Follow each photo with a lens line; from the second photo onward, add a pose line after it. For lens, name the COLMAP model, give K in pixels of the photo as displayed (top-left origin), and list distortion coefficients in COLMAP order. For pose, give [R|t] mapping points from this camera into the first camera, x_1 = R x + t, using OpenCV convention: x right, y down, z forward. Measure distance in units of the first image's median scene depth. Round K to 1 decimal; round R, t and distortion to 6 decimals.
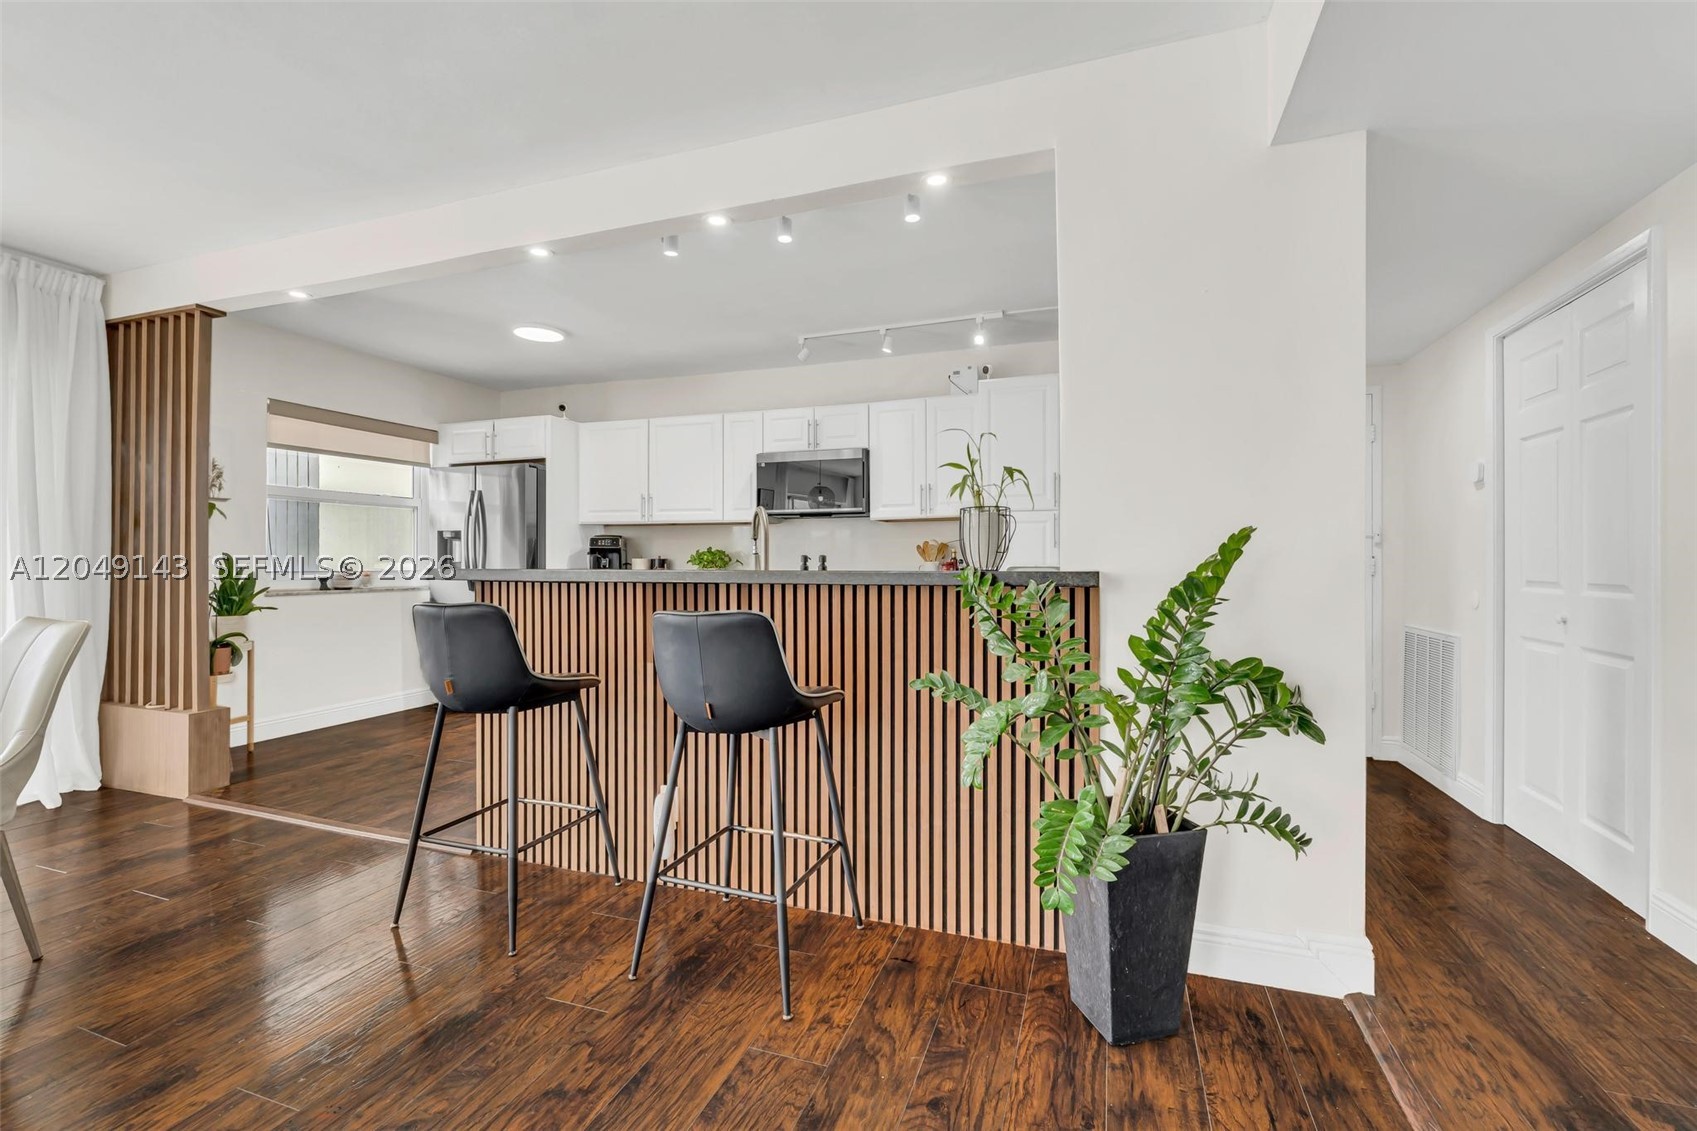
lens RADIAL K [[722.1, 0, 854.9], [0, 722.1, 570.6], [0, 0, 1]] dist [-0.000986, -0.001343]
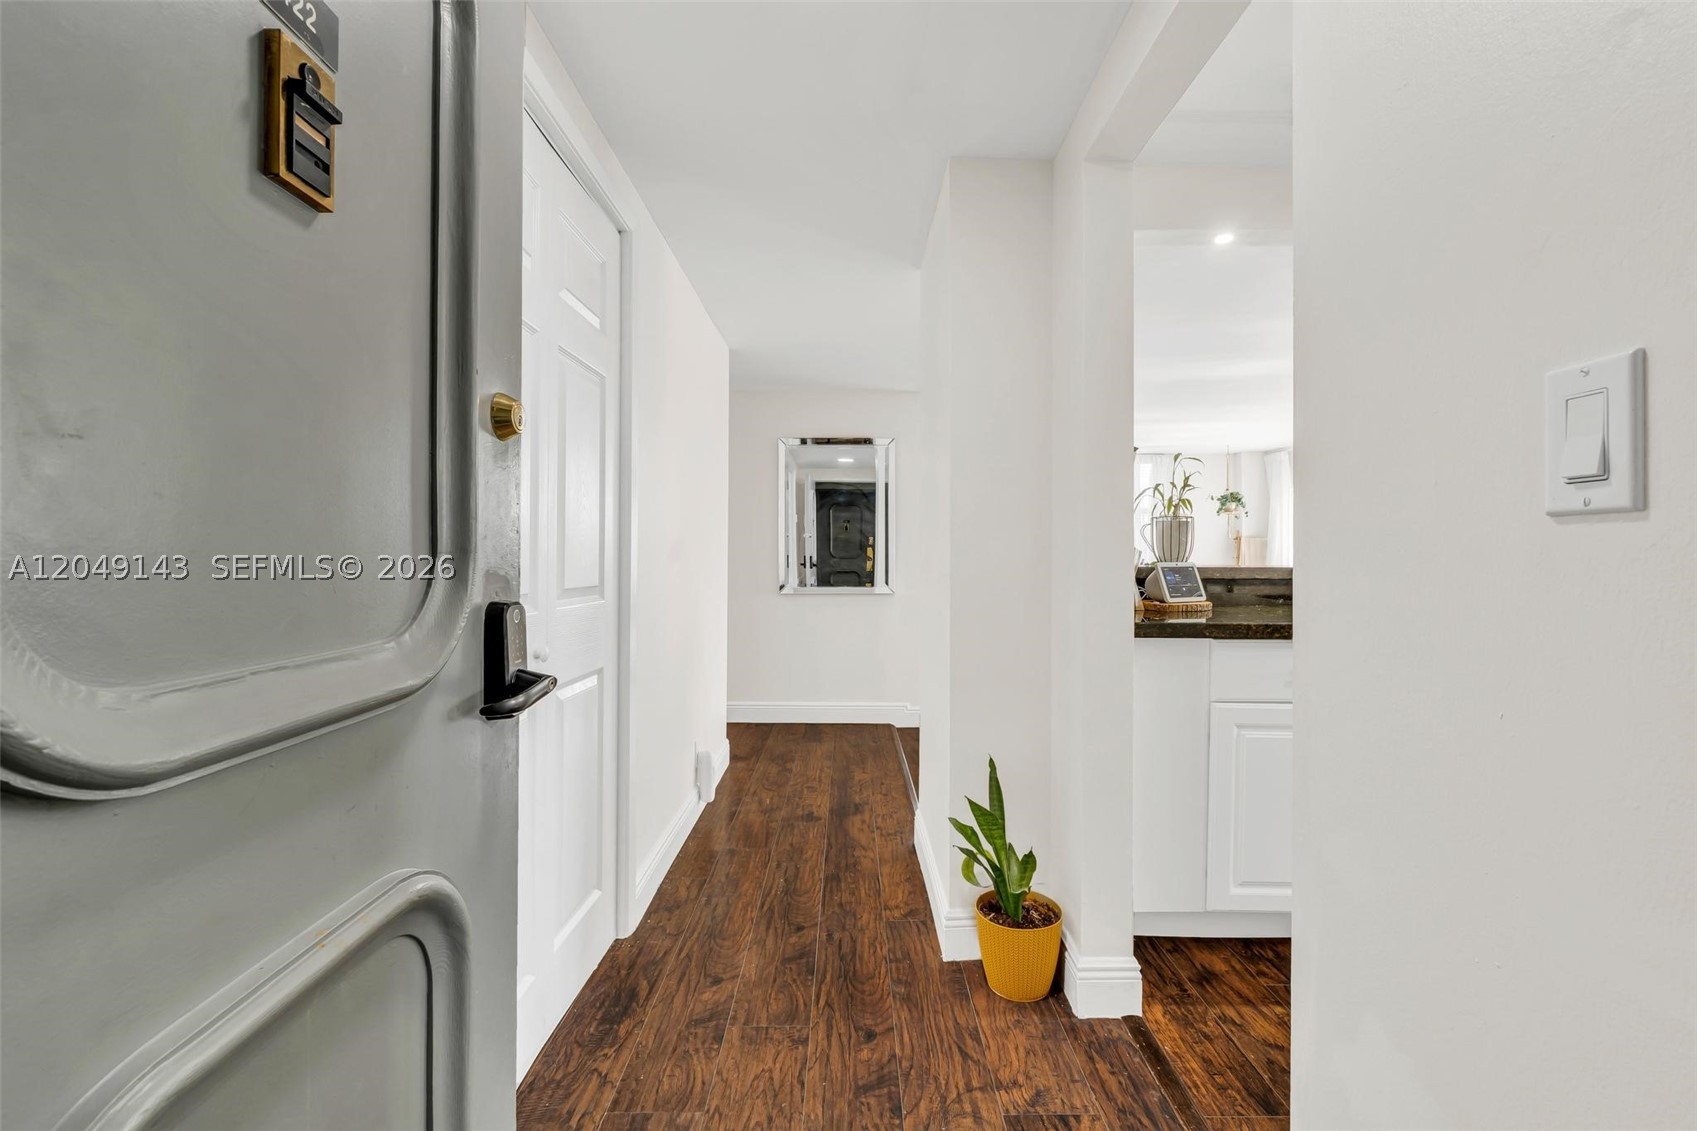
lens RADIAL K [[722.1, 0, 846.0], [0, 722.1, 555.6], [0, 0, 1]] dist [-0.000986, -0.001343]
pose [[-0.944288, -0.003702, -0.329100, 0.602727], [-0.007928, 0.999902, 0.011500, -0.013514], [0.329025, 0.013469, -0.944225, 1.054474]]
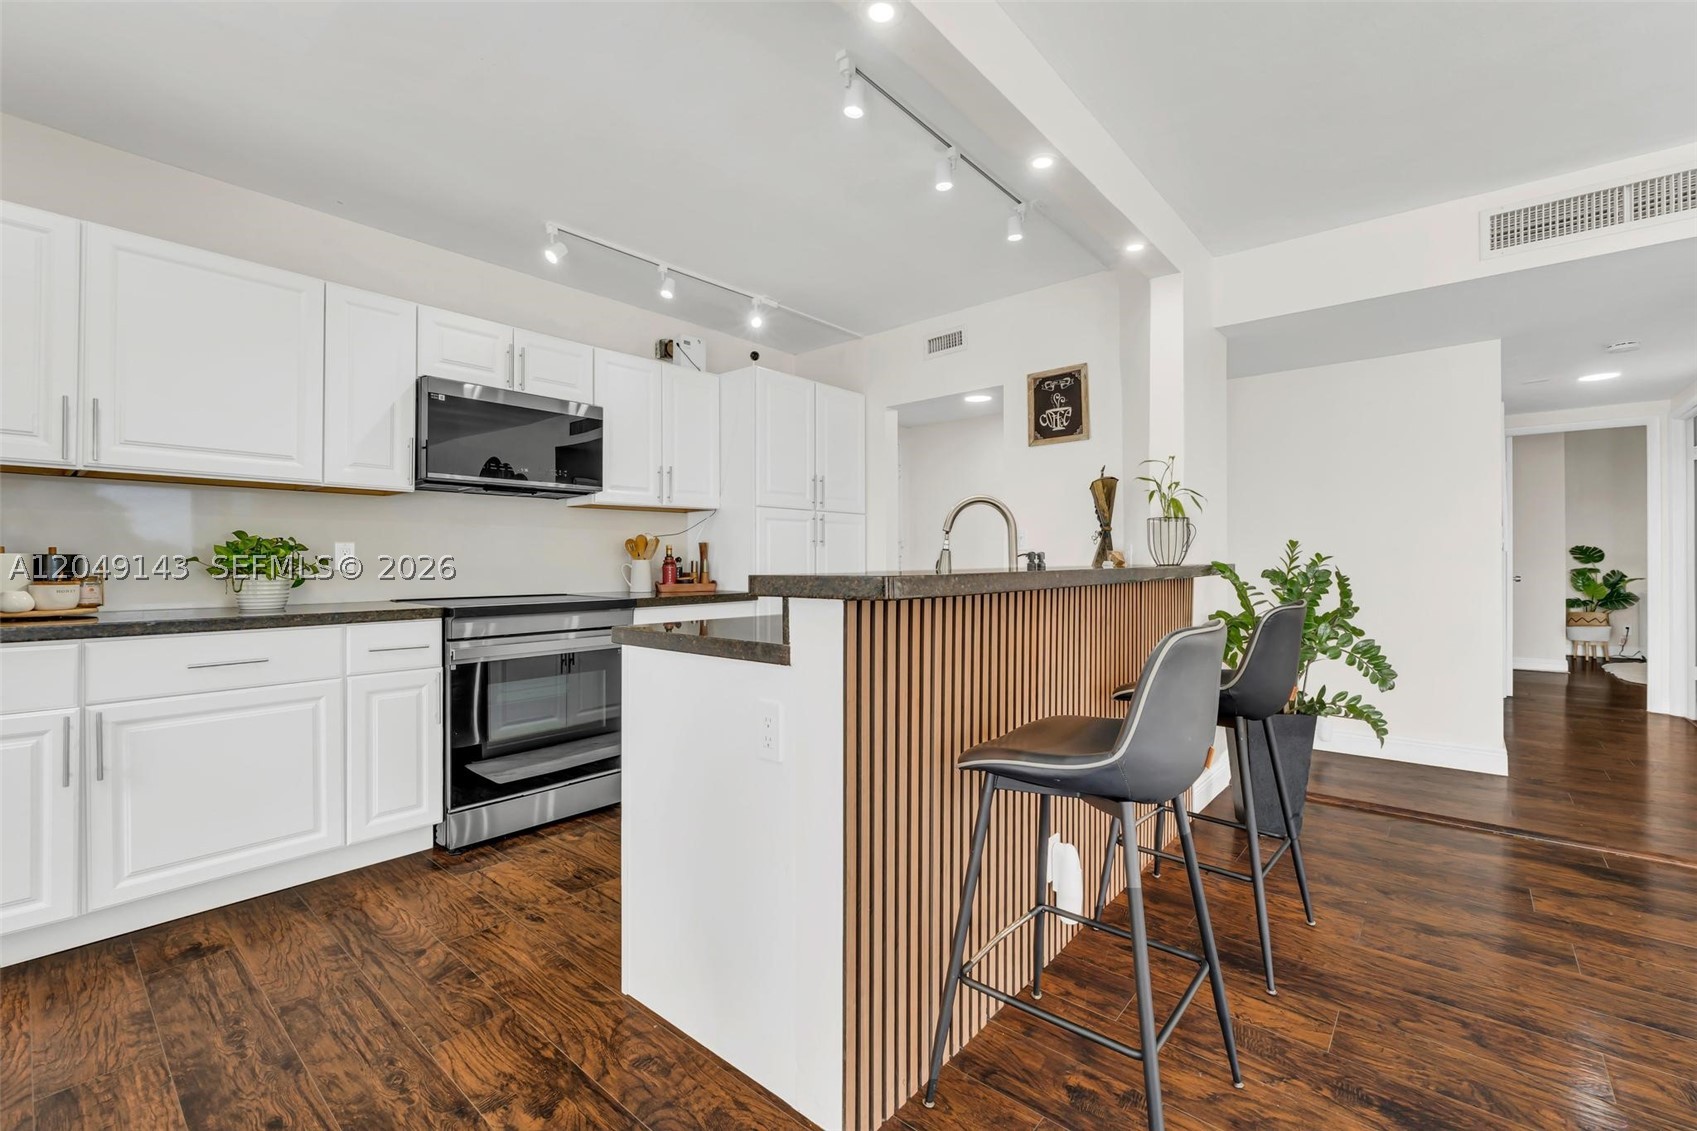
lens RADIAL K [[722.1, 0, 861.6], [0, 722.1, 559.1], [0, 0, 1]] dist [-0.000986, -0.001343]
pose [[0.350230, 0.000830, 0.936664, -0.658741], [0.016263, 0.999843, -0.006967, -0.004197], [-0.936523, 0.017673, 0.350161, 0.553153]]
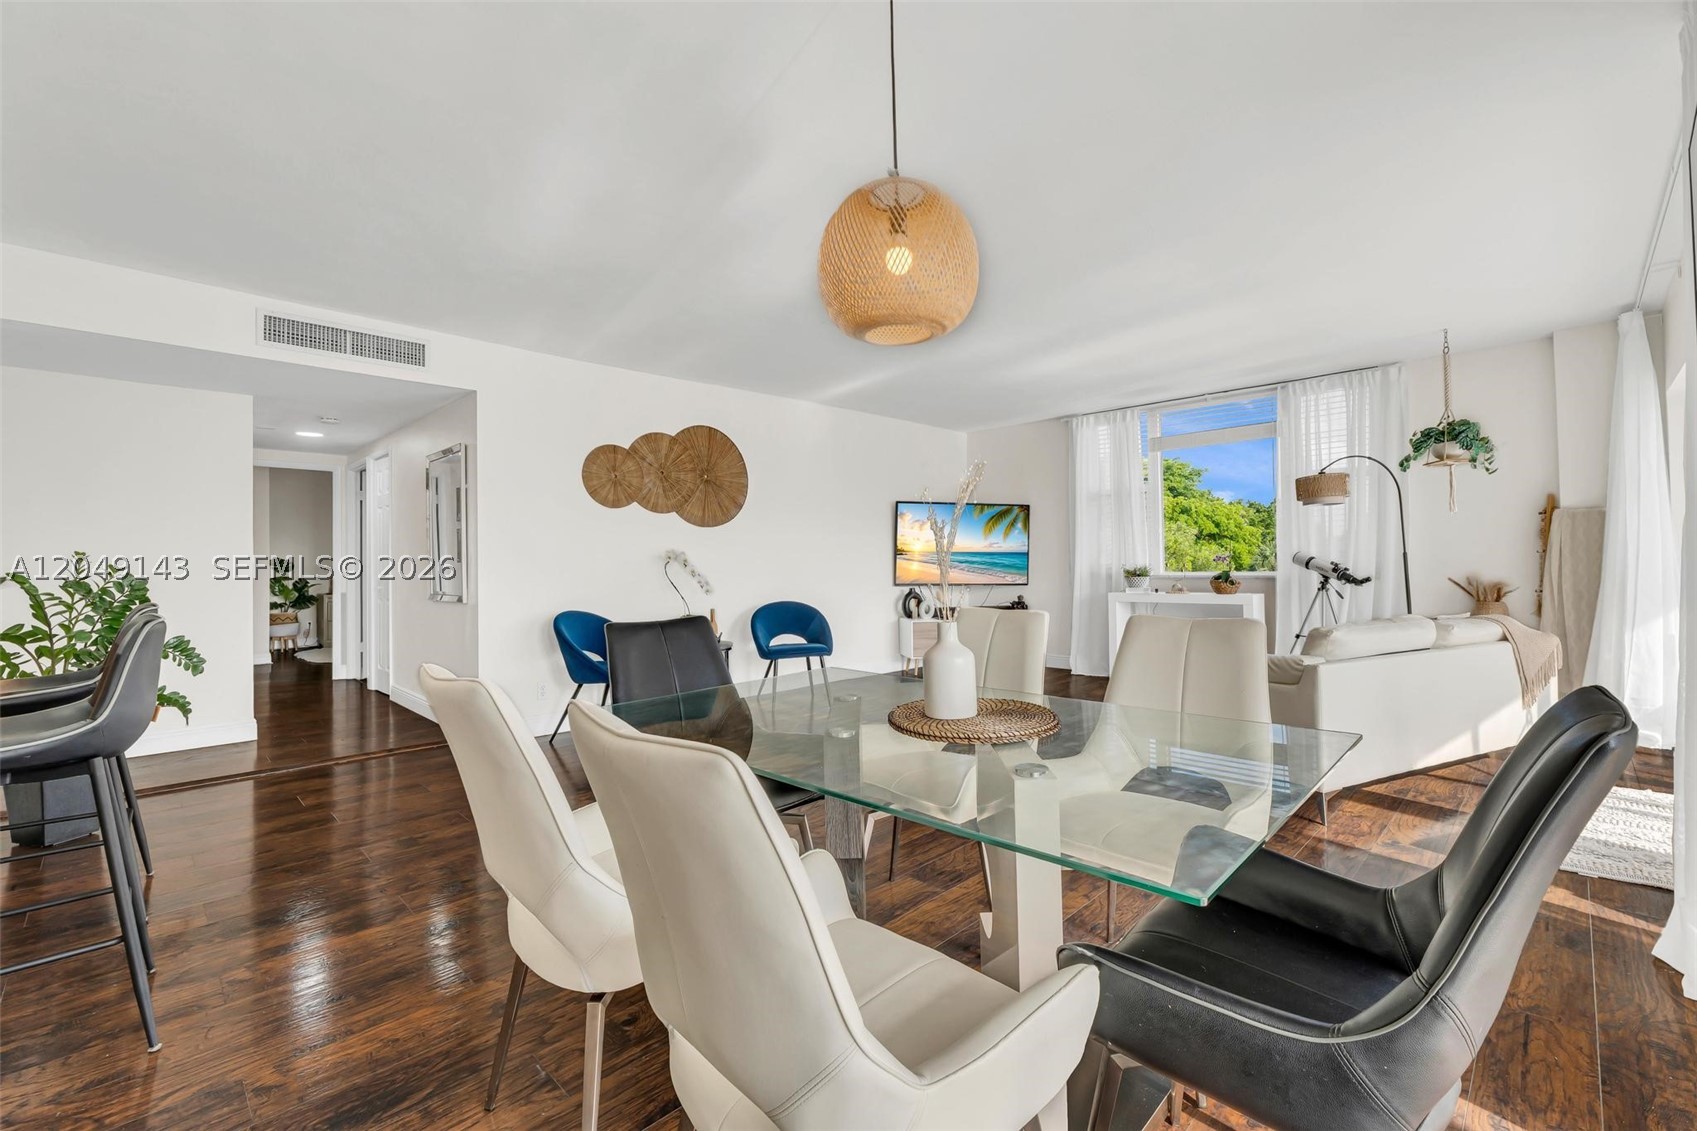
lens RADIAL K [[722.1, 0, 854.1], [0, 722.1, 558.3], [0, 0, 1]] dist [-0.000986, -0.001343]
pose [[-0.902493, 0.011455, 0.430552, -0.885884], [0.015467, 0.999863, 0.005820, -0.006535], [-0.430427, 0.011912, -0.902547, 0.740188]]
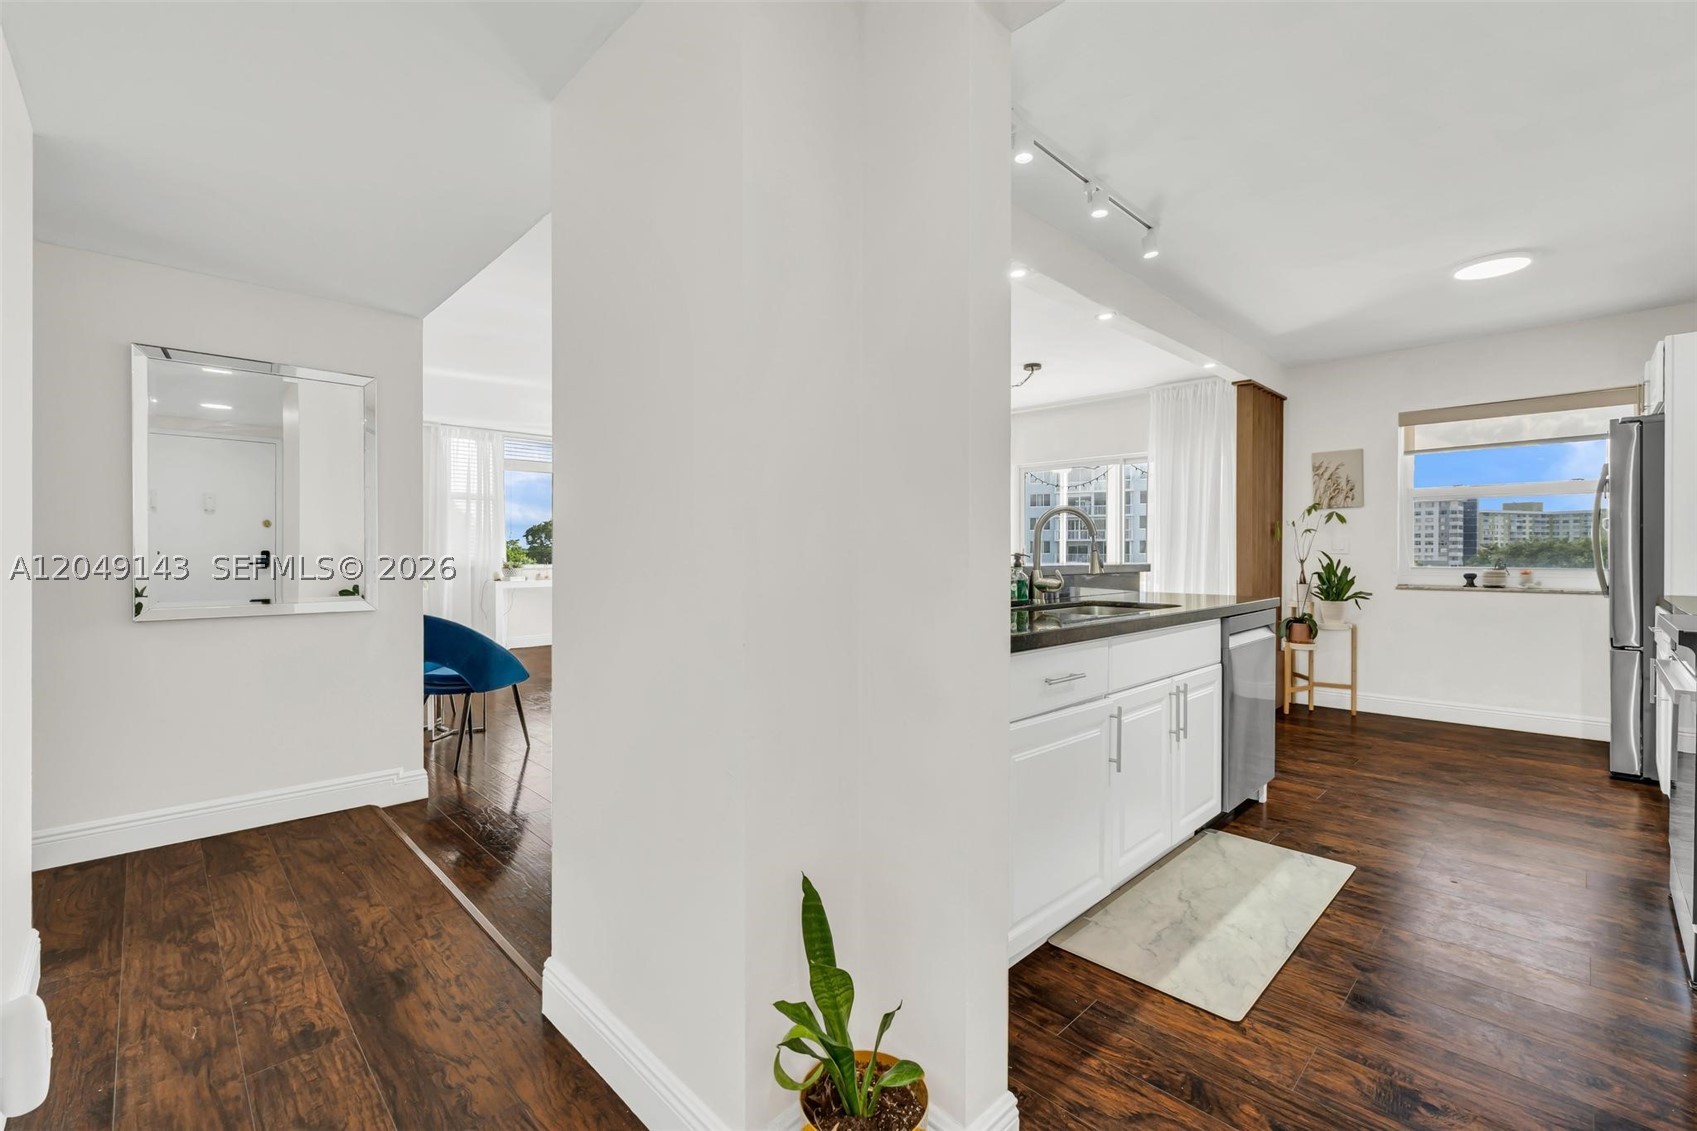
lens RADIAL K [[722.1, 0, 851.2], [0, 722.1, 562.6], [0, 0, 1]] dist [-0.000986, -0.001343]
pose [[-0.440858, 0.009014, -0.897531, 0.617612], [-0.016043, 0.999711, 0.017920, -0.012520], [0.897433, 0.022299, -0.440586, 0.786993]]
